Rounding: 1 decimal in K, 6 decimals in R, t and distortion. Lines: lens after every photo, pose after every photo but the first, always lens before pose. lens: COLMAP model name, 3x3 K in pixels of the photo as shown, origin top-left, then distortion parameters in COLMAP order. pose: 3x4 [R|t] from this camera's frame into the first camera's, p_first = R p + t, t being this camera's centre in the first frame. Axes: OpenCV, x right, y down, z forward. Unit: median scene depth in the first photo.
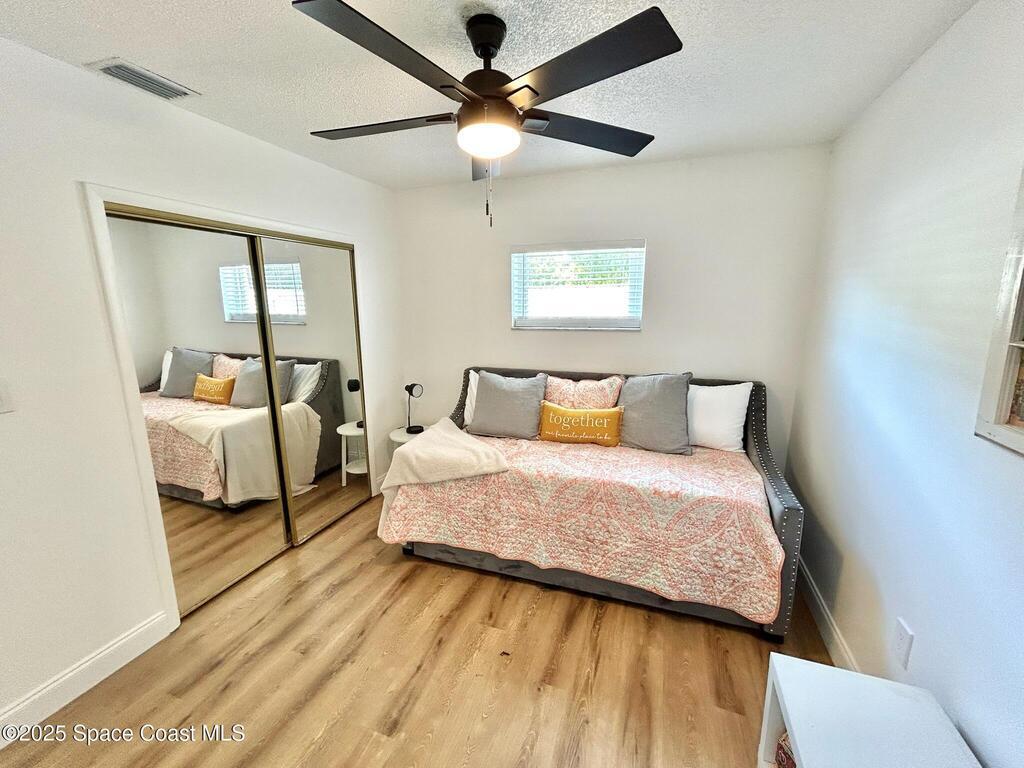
lens RADIAL K [[410.8, 0, 512.0], [0, 410.8, 384.0], [0, 0, 1]] dist [0.001462, 0.000138]
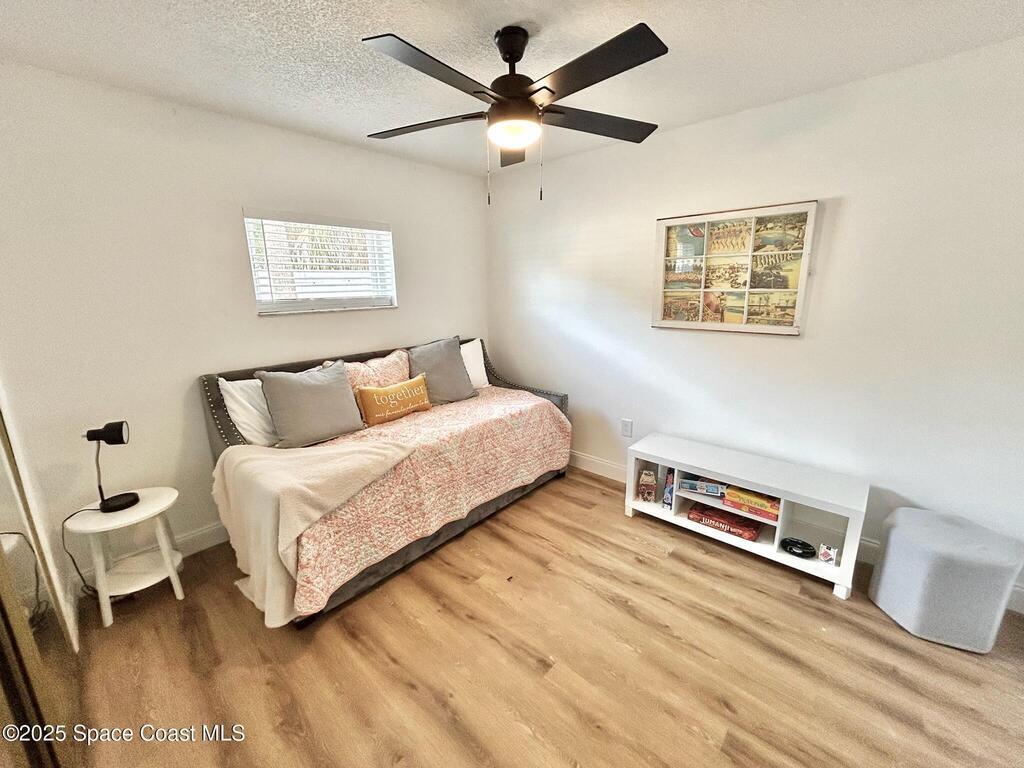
lens RADIAL K [[410.8, 0, 512.0], [0, 410.8, 384.0], [0, 0, 1]] dist [0.001462, 0.000138]
pose [[0.386386, -0.215924, 0.896707, -0.763121], [0.199585, 0.968750, 0.147272, -0.039848], [-0.900484, 0.122065, 0.417407, 0.357344]]
